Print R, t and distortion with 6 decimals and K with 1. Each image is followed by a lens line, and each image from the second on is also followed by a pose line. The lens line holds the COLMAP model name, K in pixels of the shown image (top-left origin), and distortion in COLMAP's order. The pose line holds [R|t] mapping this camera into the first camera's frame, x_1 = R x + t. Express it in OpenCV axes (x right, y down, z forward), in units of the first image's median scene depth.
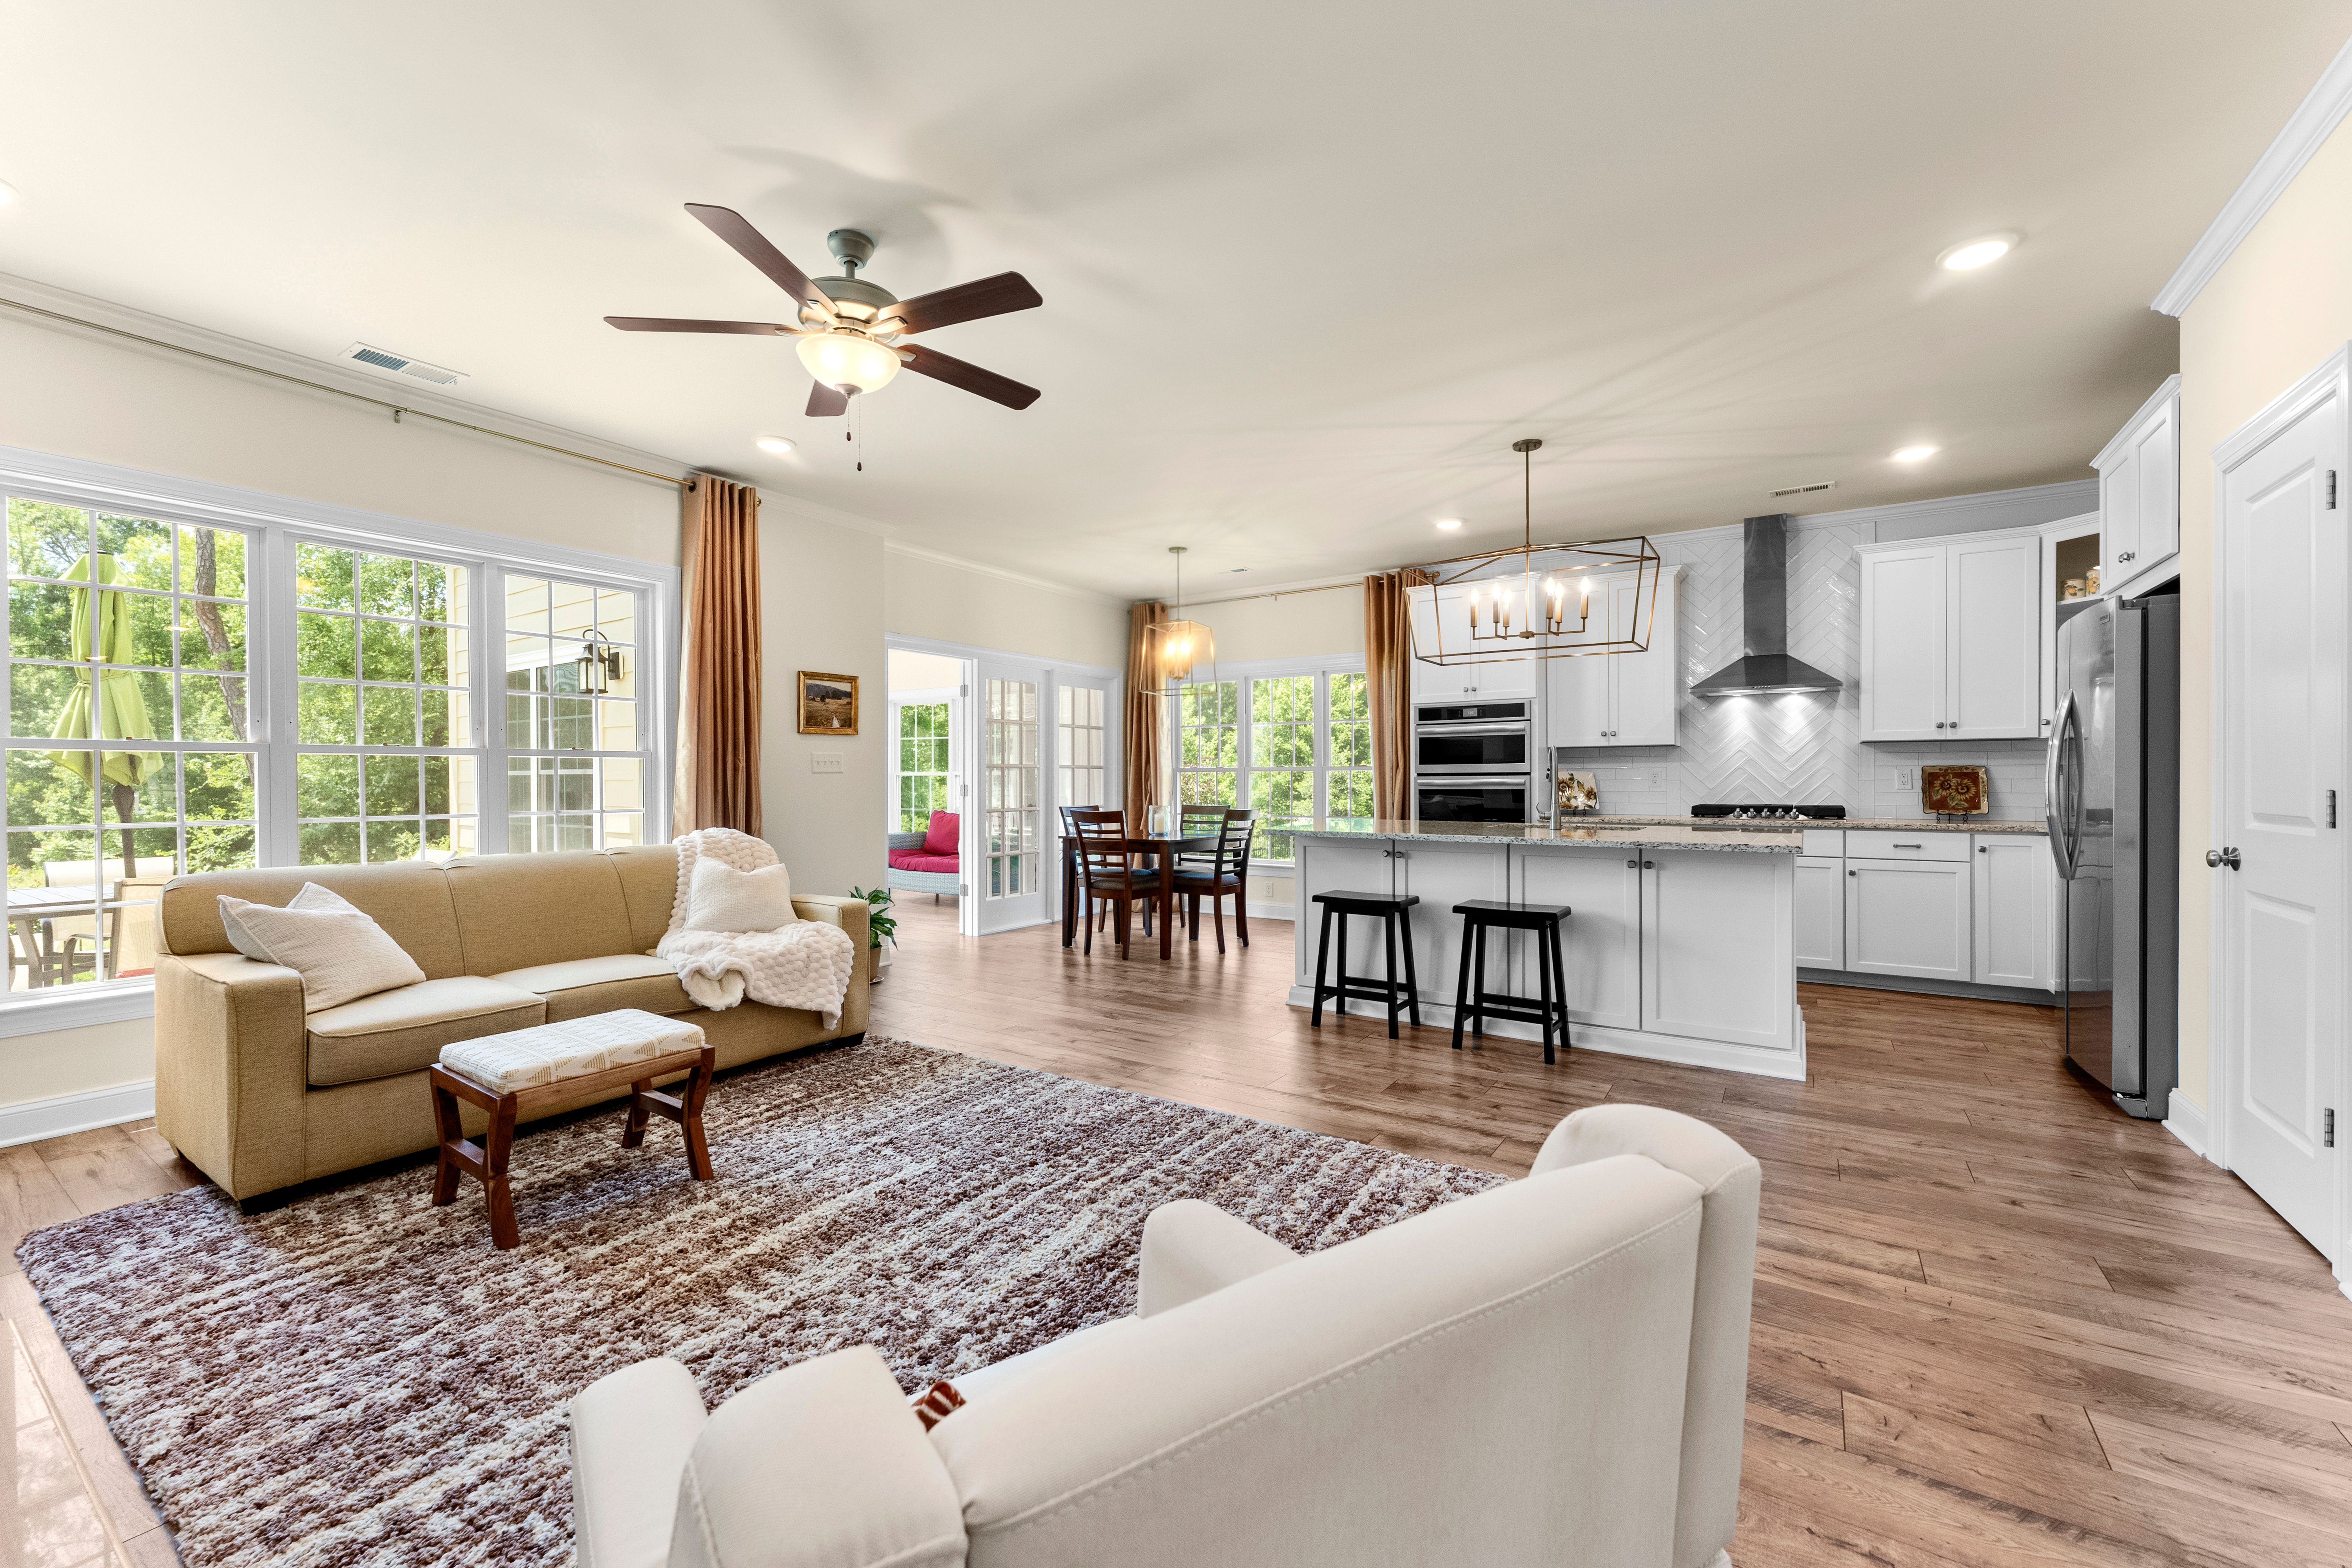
lens RADIAL K [[946.7, 0, 1167.0], [0, 946.7, 784.6], [0, 0, 1]] dist [-0.002086, -0.000315]
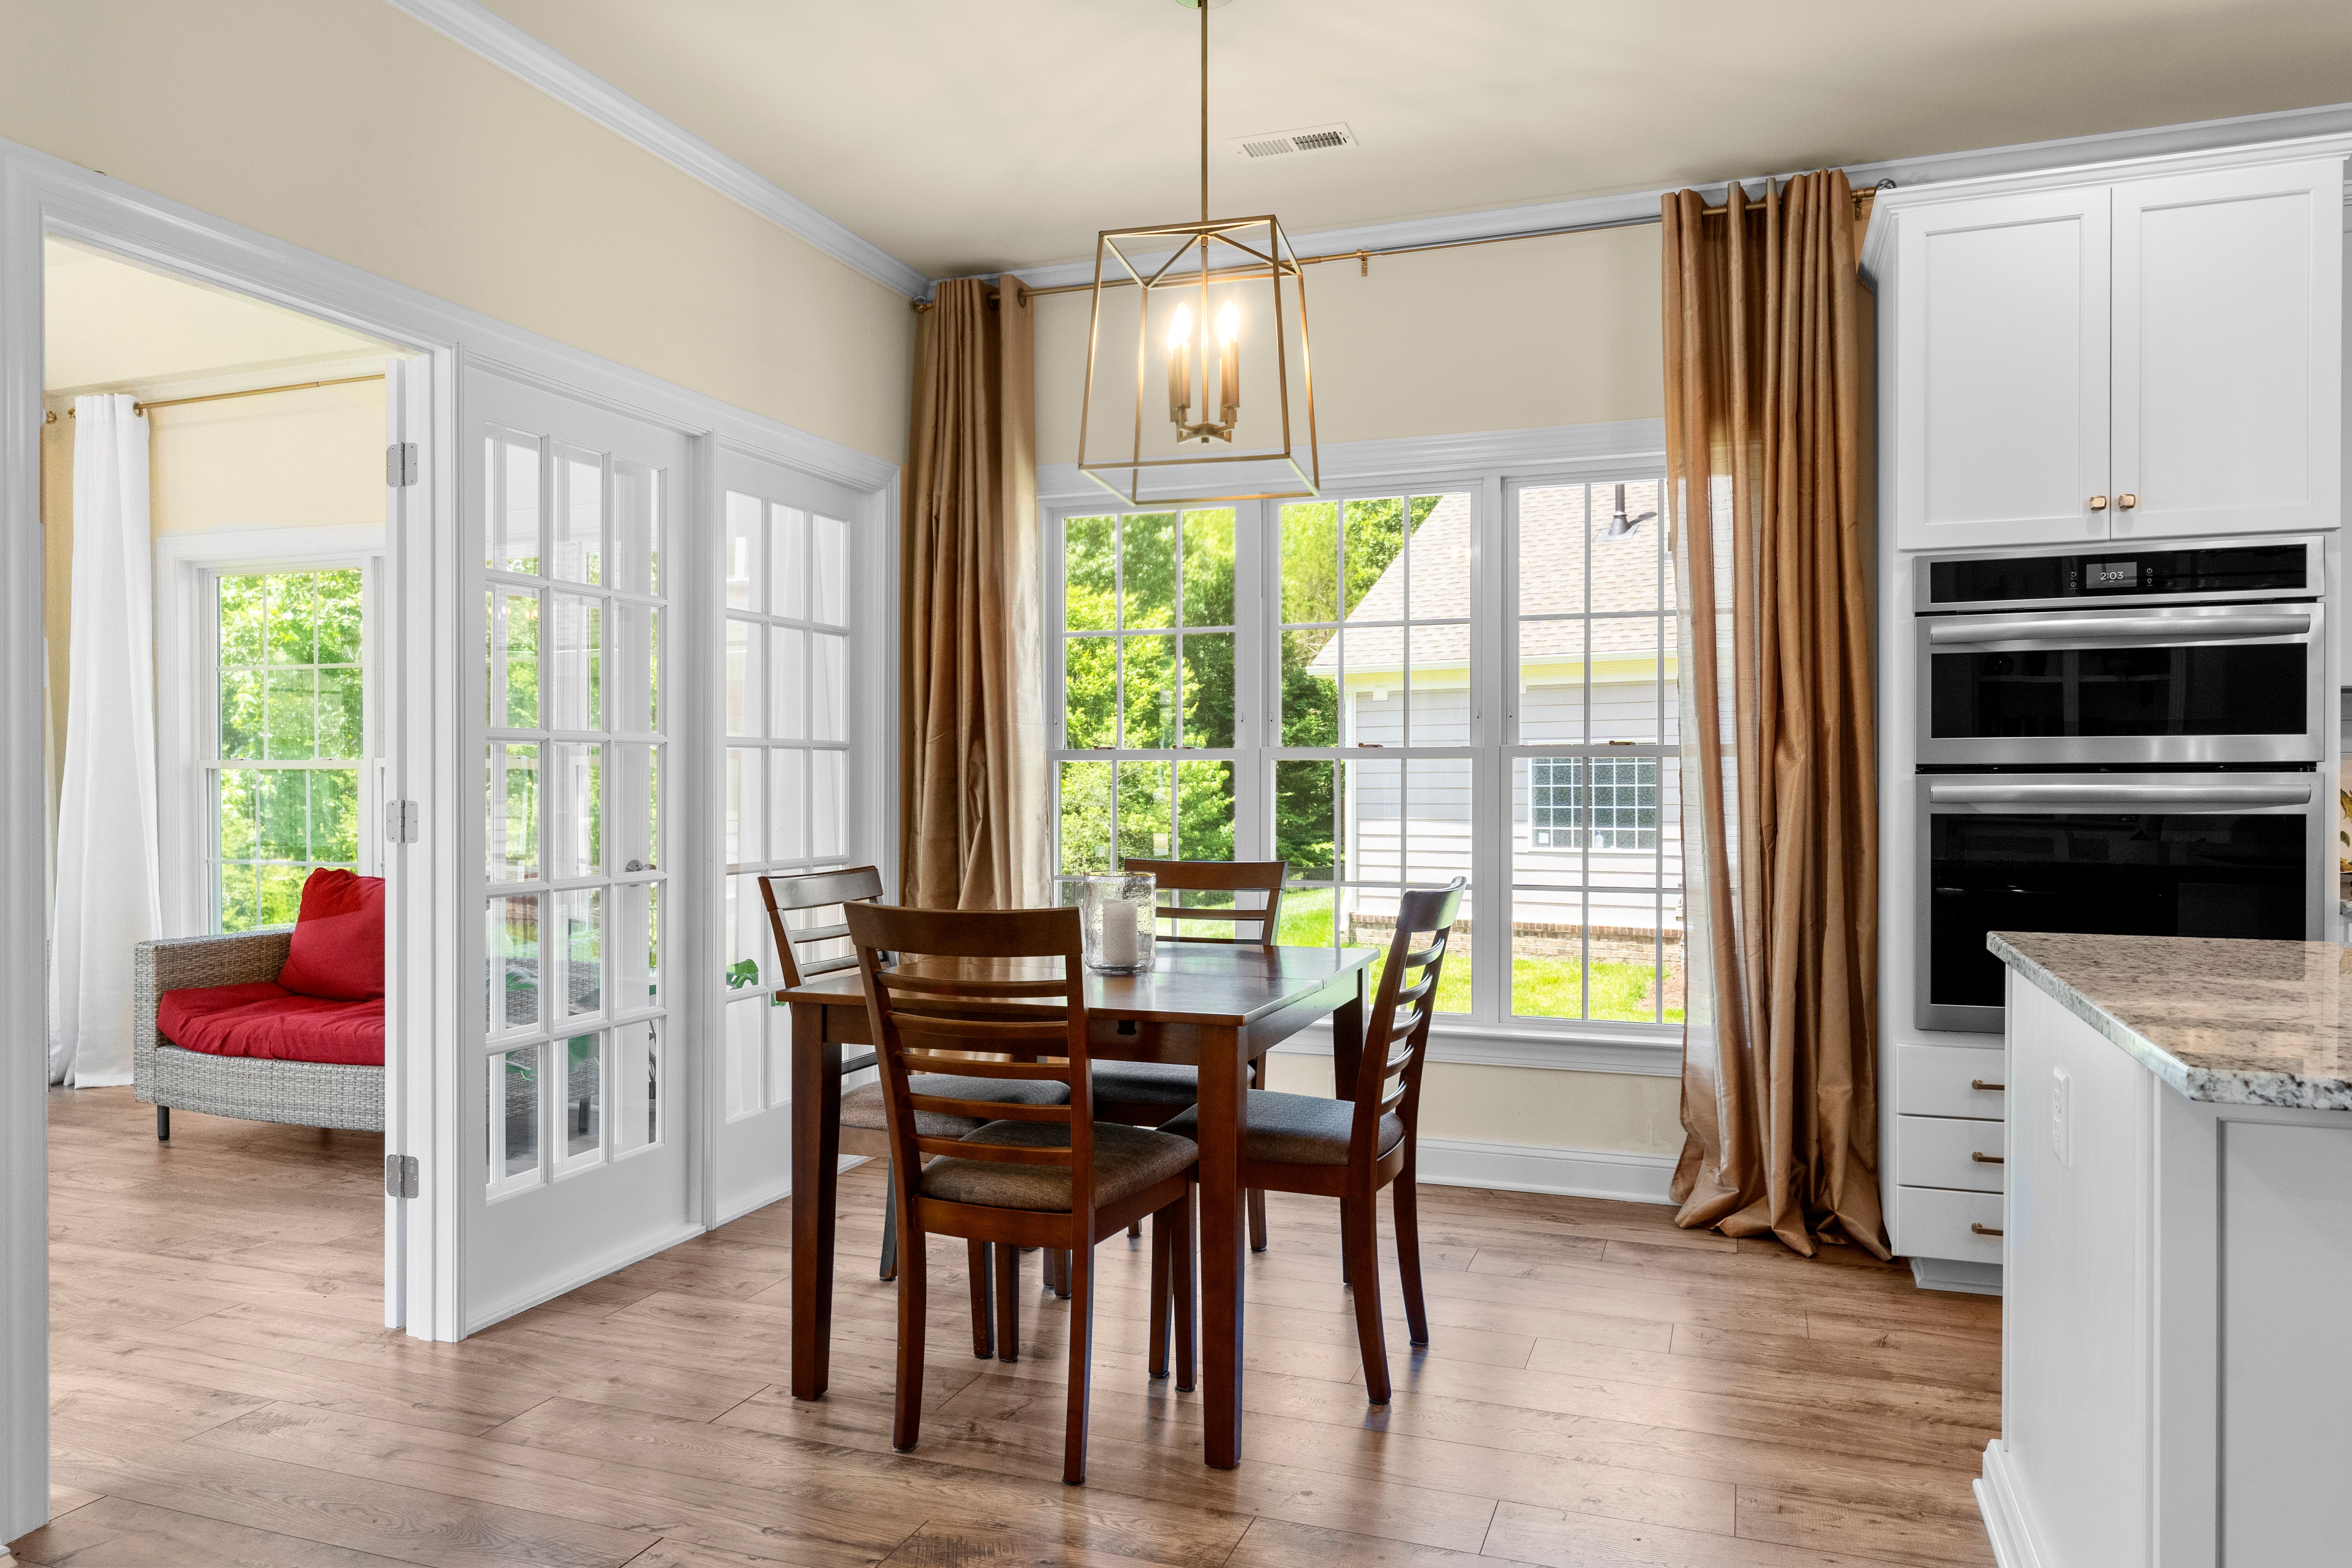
lens RADIAL K [[1556.2, 0, 1176.0], [0, 1556.2, 784.0], [0, 0, 1]] dist [-0.003167, -0.000780]
pose [[0.972008, 0.000205, 0.234946, -0.125261], [0.000074, 0.999999, -0.001178, -0.005175], [-0.234946, 0.001163, 0.972008, 0.626961]]
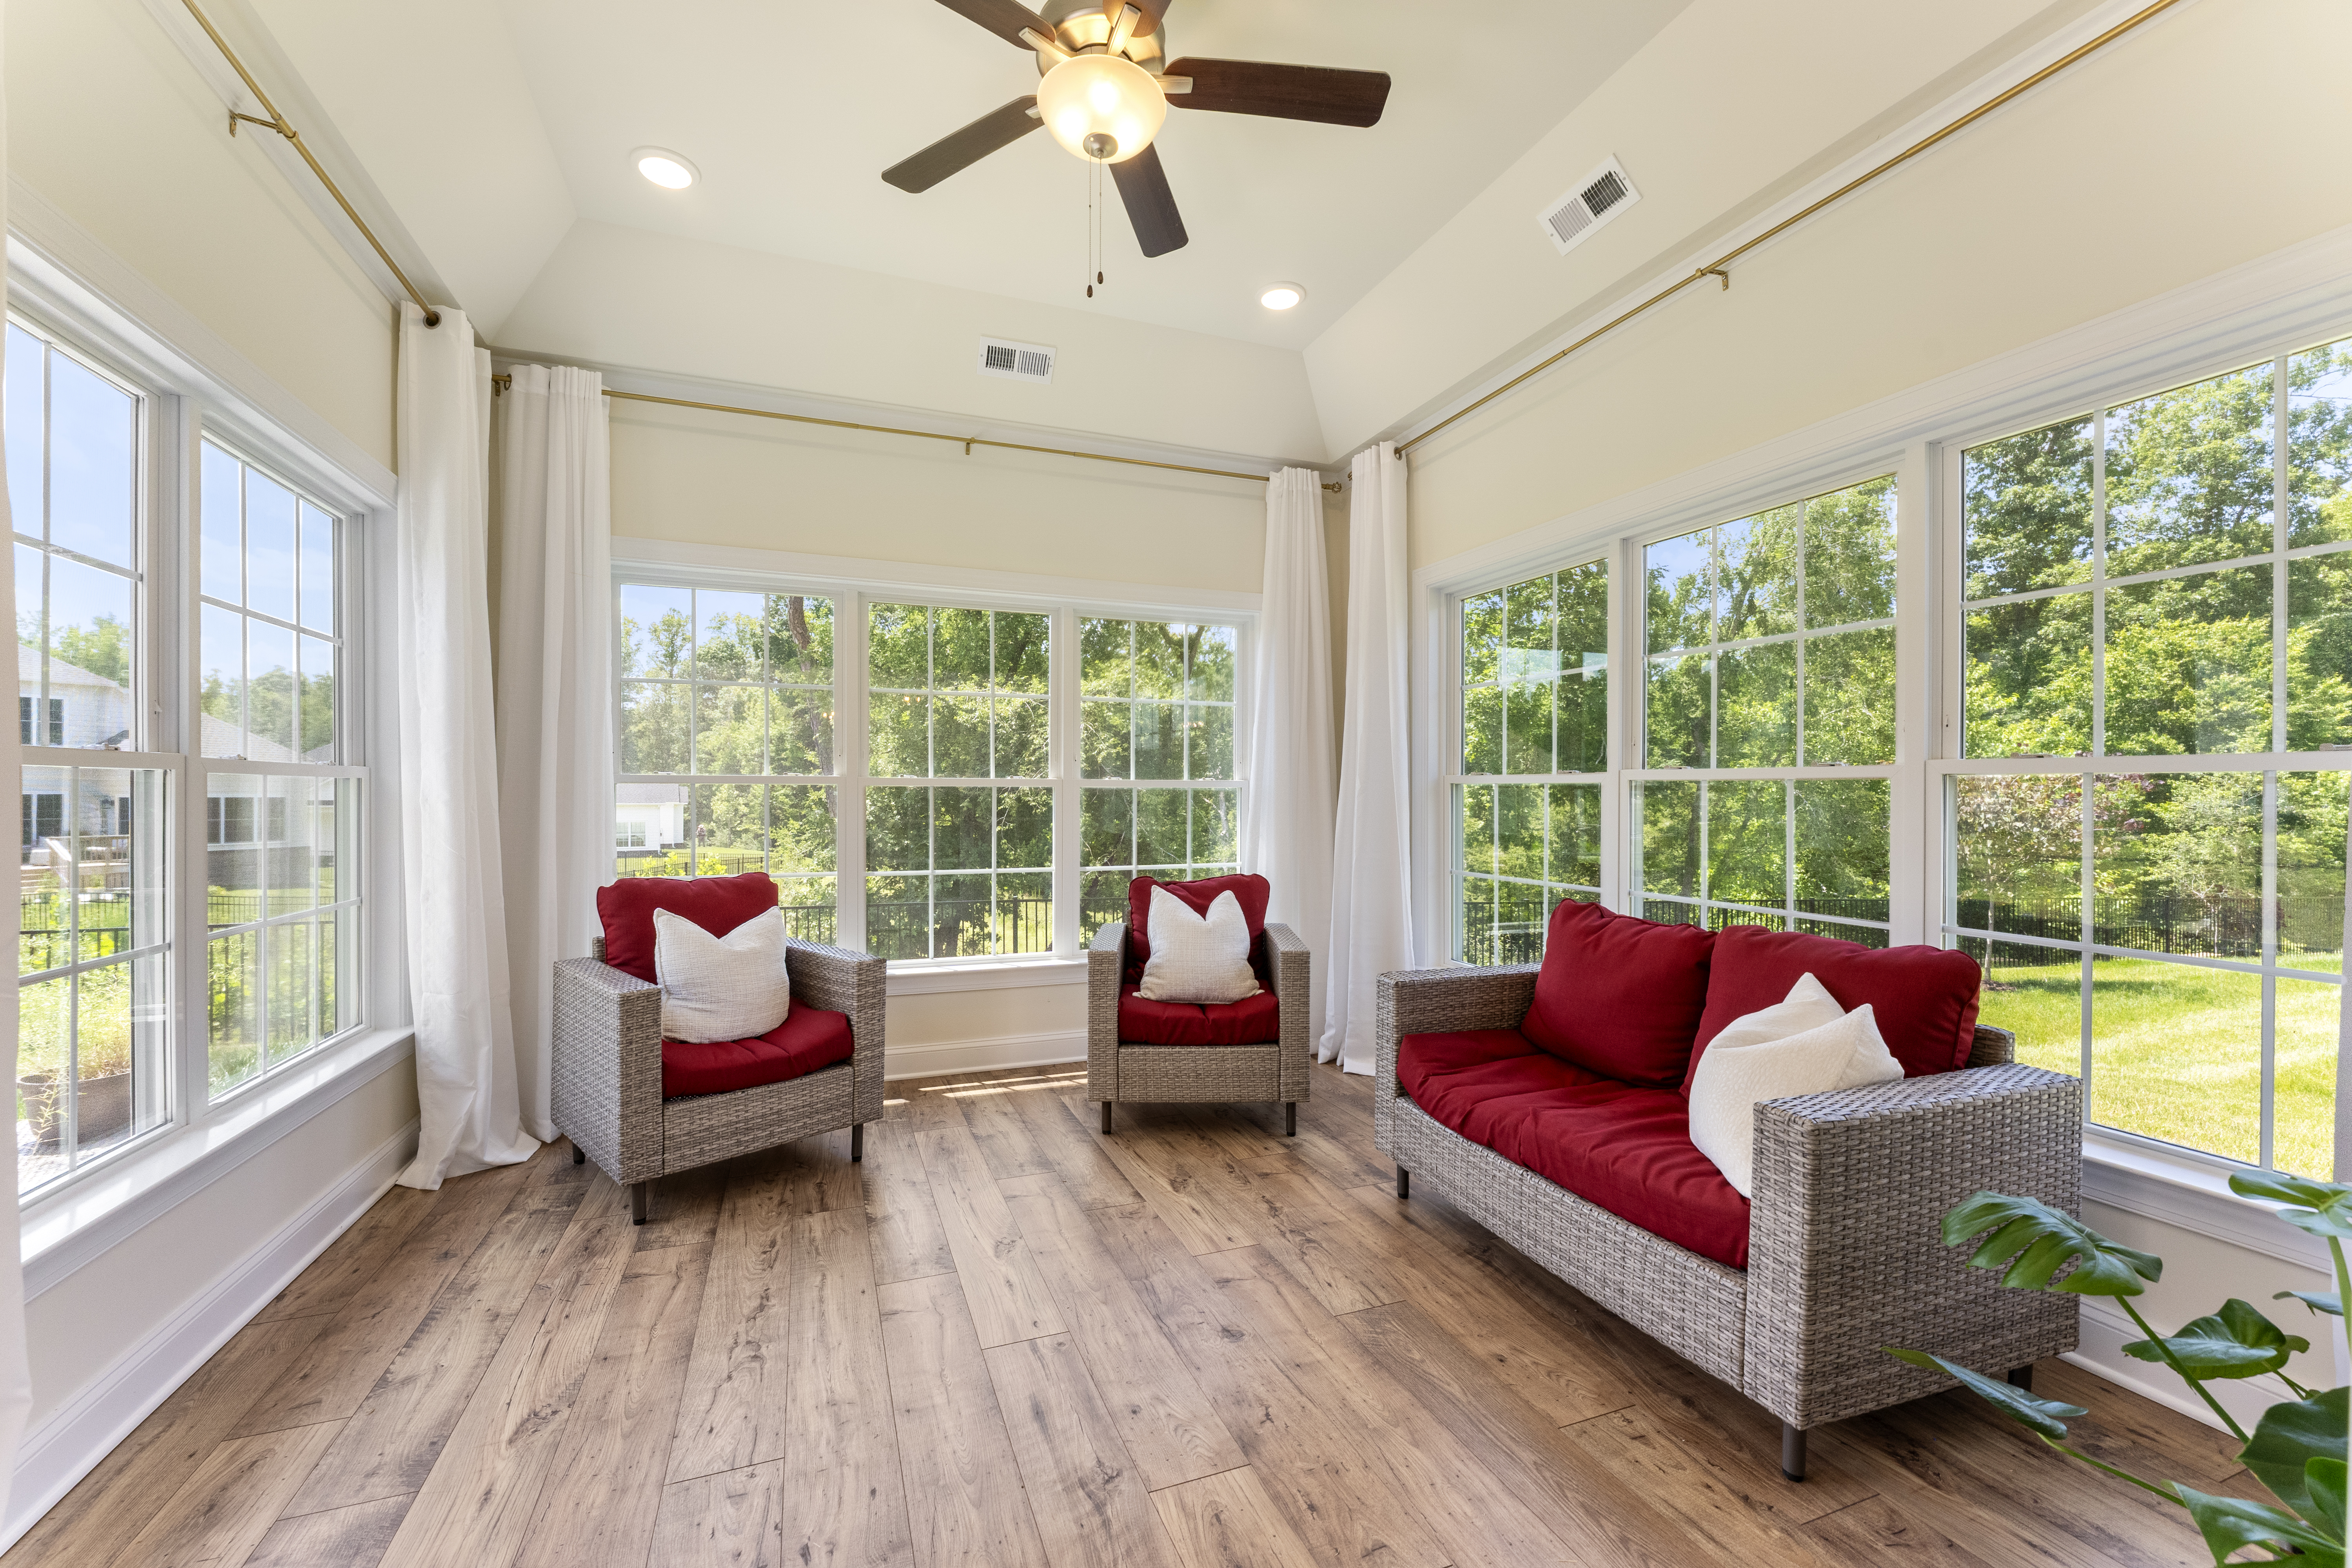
lens RADIAL K [[937.9, 0, 1162.1], [0, 937.9, 795.3], [0, 0, 1]] dist [-0.004102, -0.000386]
pose [[0.811280, 0.006935, -0.584616, -0.307038], [-0.009429, 0.999955, -0.001223, -0.006020], [0.584582, 0.006505, 0.811309, 1.185350]]
